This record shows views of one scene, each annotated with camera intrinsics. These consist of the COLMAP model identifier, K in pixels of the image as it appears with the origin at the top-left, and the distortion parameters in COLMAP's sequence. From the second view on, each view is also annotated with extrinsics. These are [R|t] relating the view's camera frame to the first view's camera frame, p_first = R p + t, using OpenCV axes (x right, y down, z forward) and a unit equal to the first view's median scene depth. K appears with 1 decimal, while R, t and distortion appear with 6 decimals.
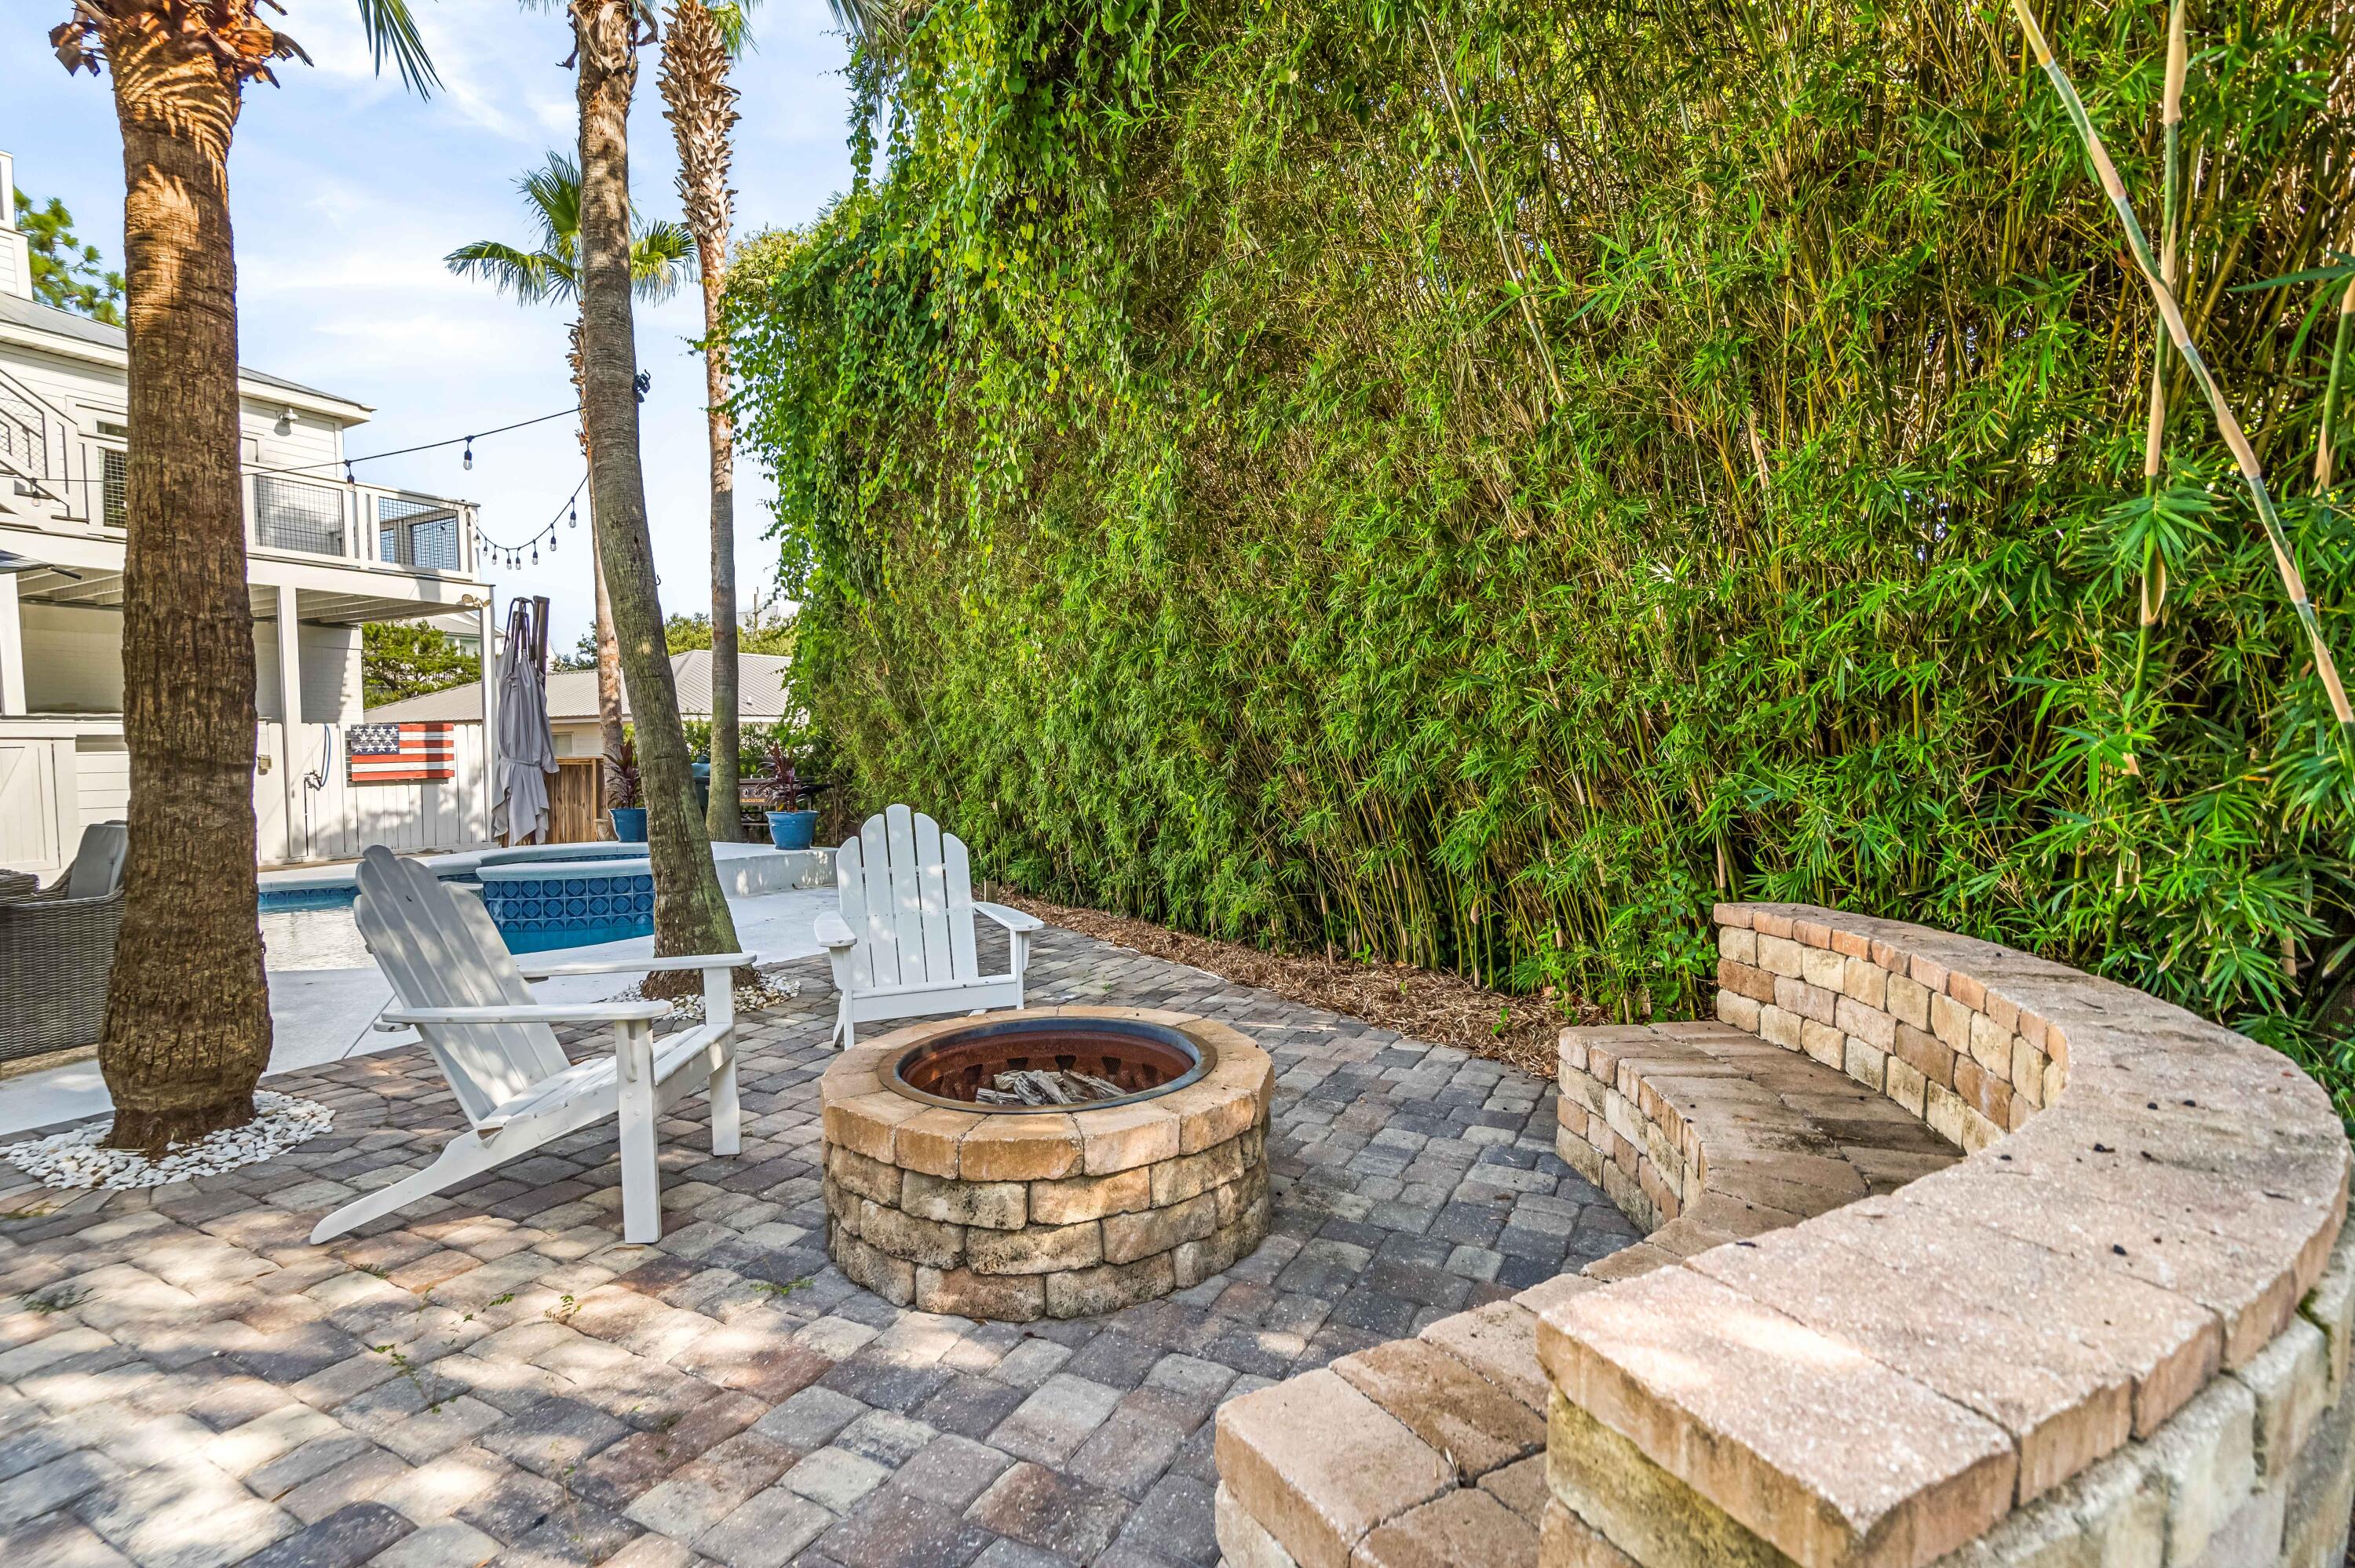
lens RADIAL K [[1108.6, 0, 1185.0], [0, 1108.6, 807.8], [0, 0, 1]] dist [0.003384, -0.002166]
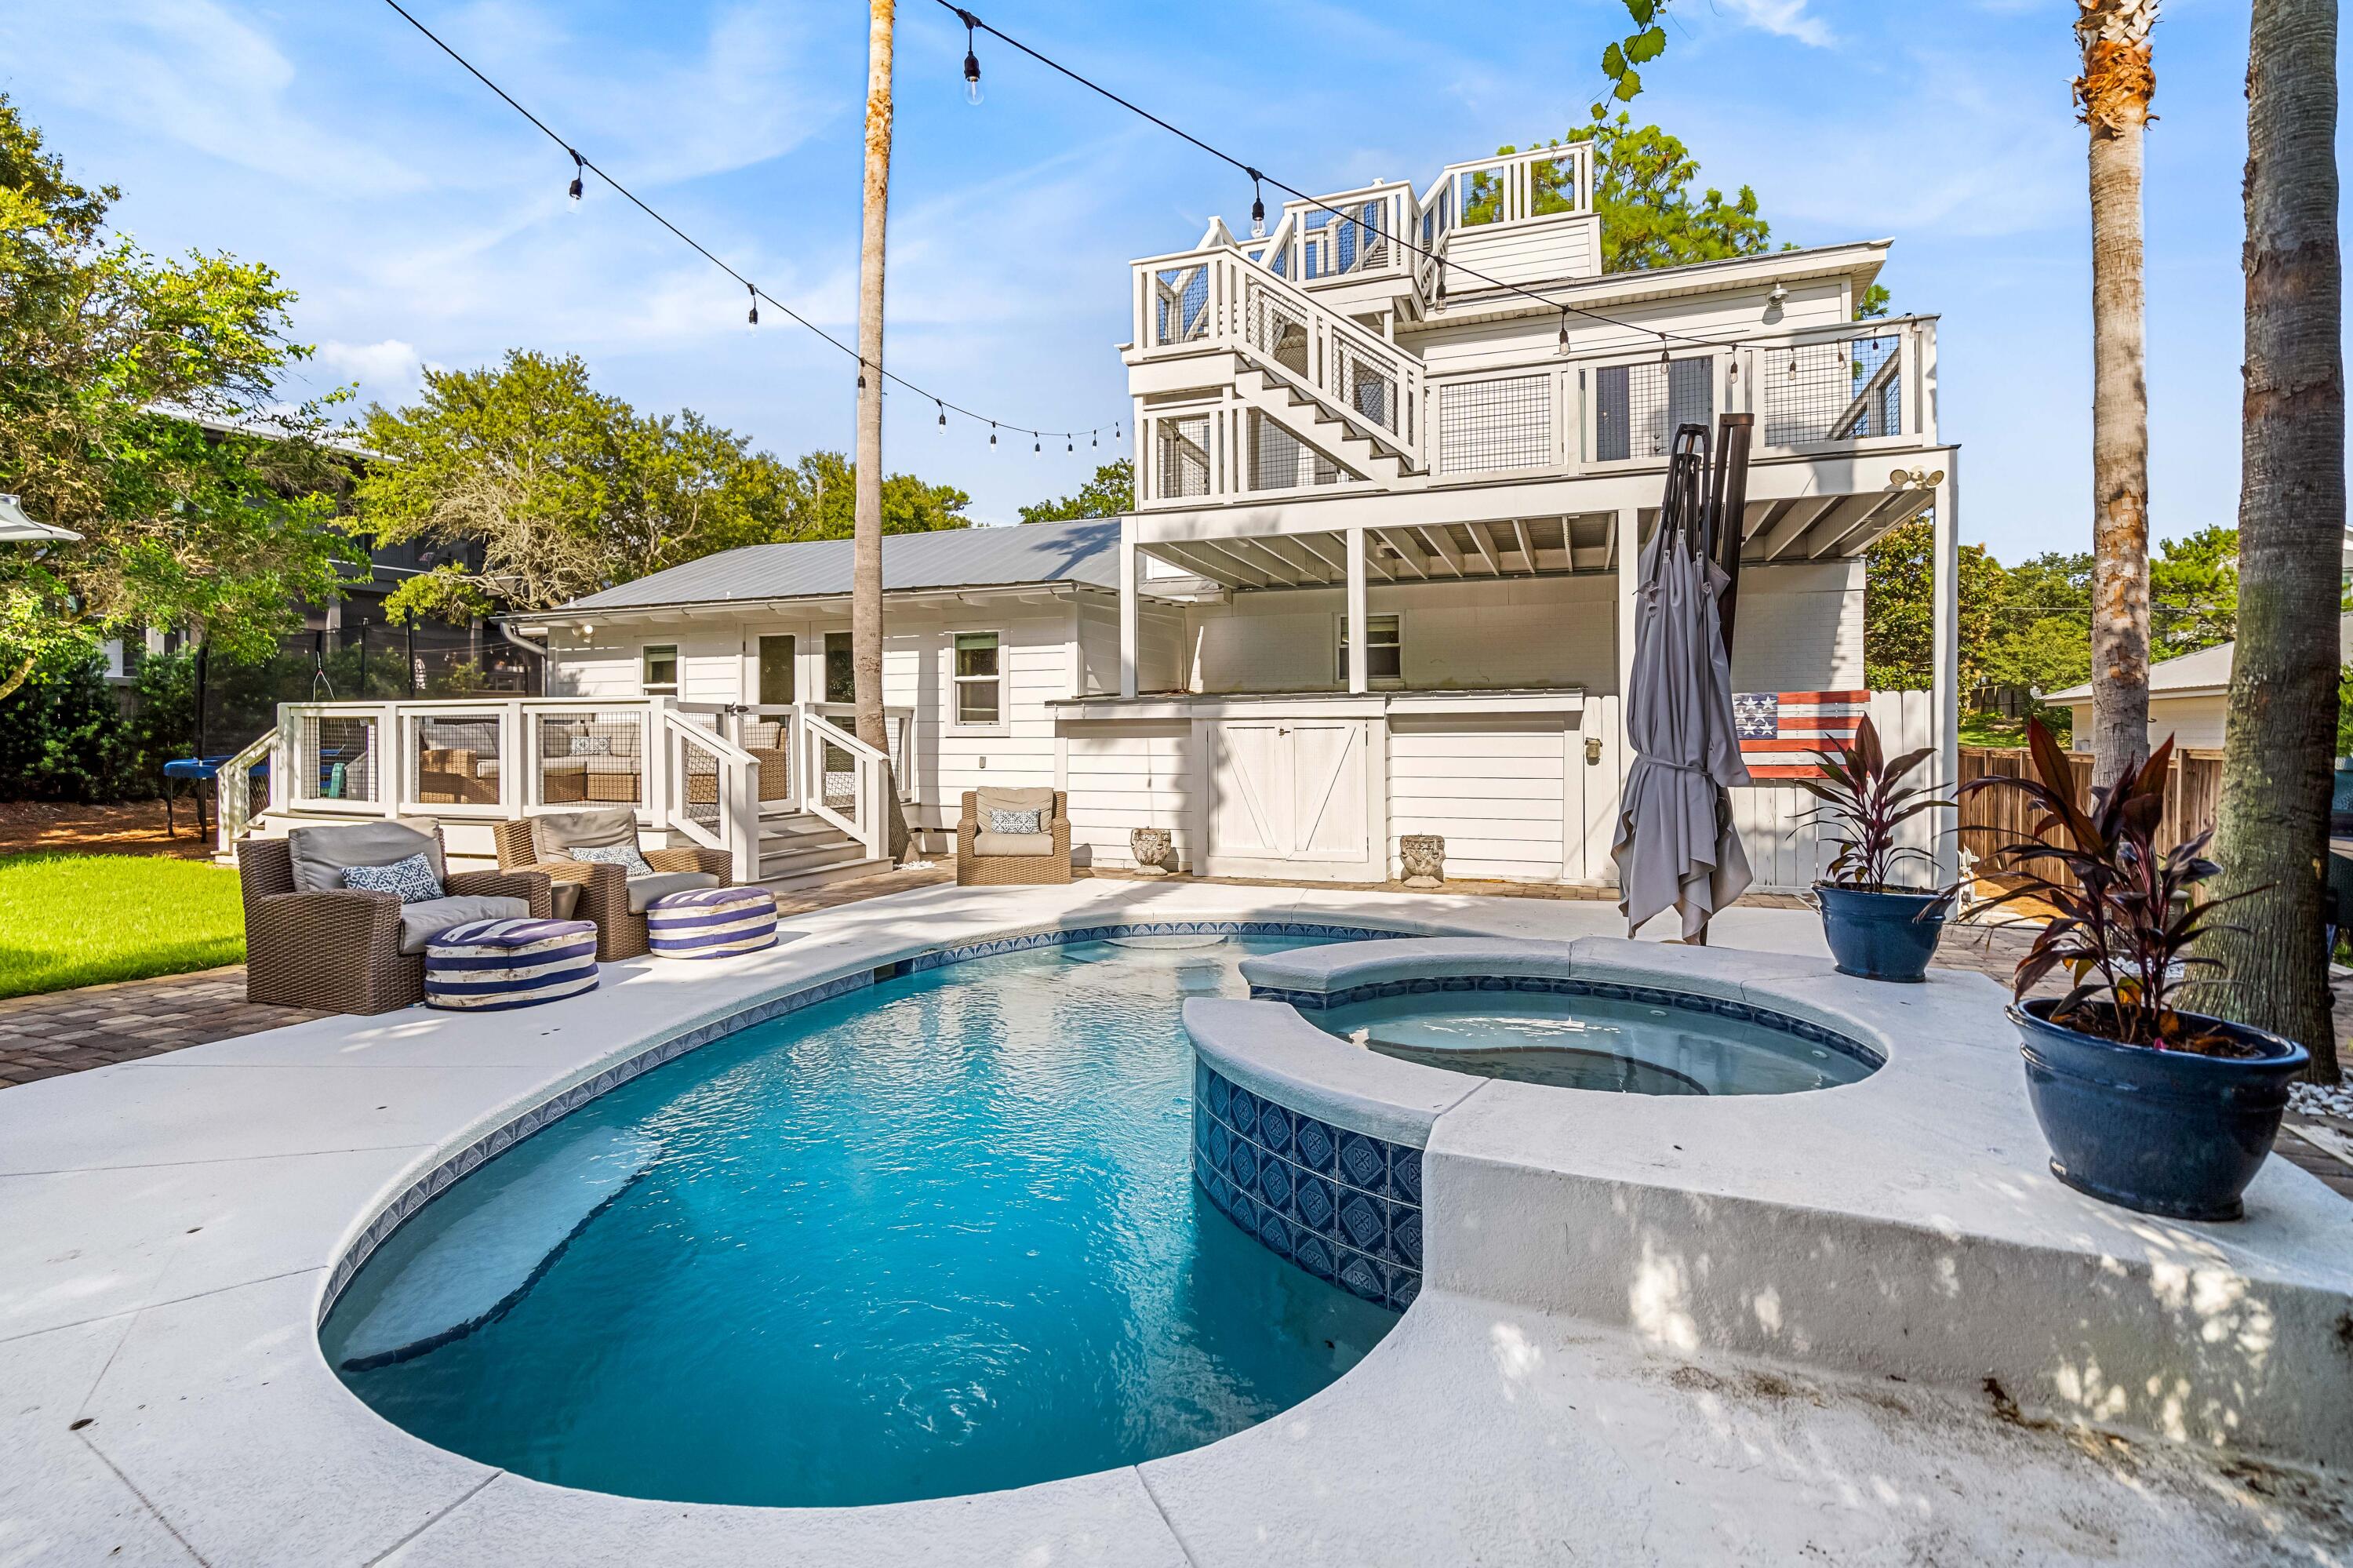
lens RADIAL K [[1107.9, 0, 1160.6], [0, 1107.9, 714.6], [0, 0, 1]] dist [0.003384, -0.002166]
pose [[0.119415, -0.004736, -0.992833, -0.111191], [-0.054098, 0.998472, -0.011270, -0.035613], [0.991369, 0.055056, 0.118977, 0.560551]]
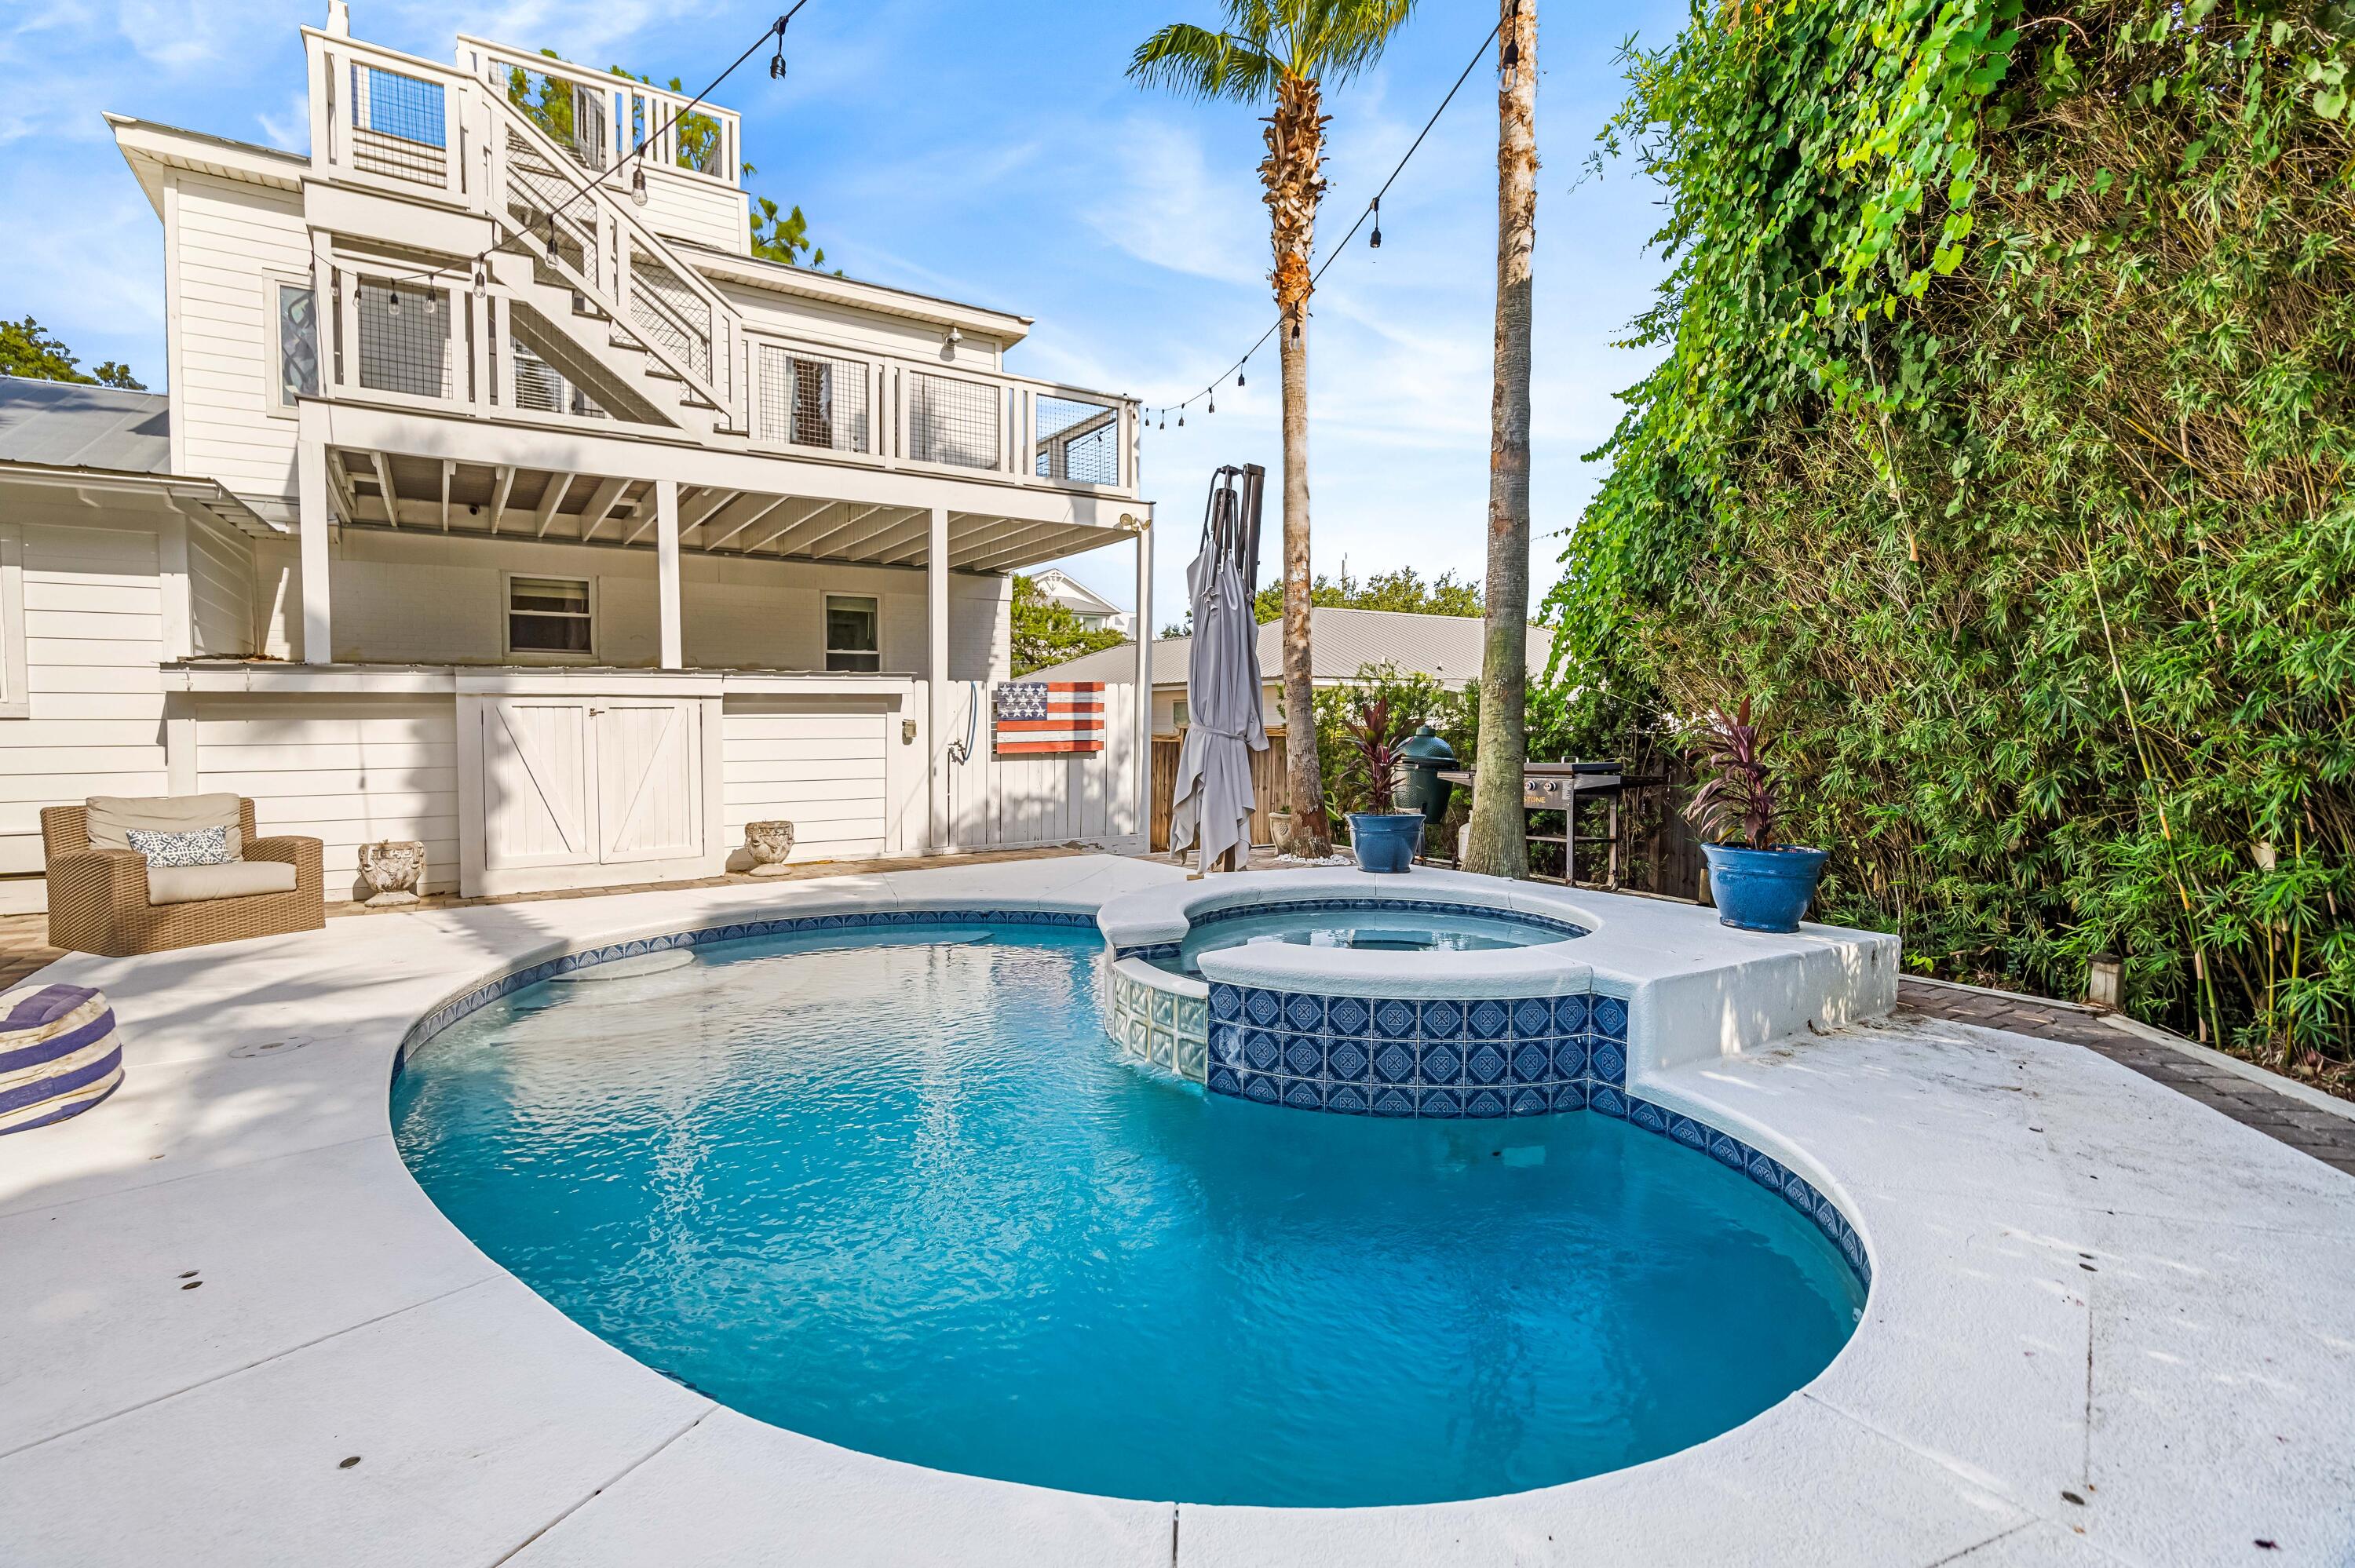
lens RADIAL K [[1108.6, 0, 1156.5], [0, 1108.6, 769.0], [0, 0, 1]] dist [0.003384, -0.002166]
pose [[0.876031, 0.029893, -0.481327, -0.257323], [-0.034541, 0.999403, -0.000797, -0.016013], [0.481016, 0.017324, 0.876541, 0.345749]]
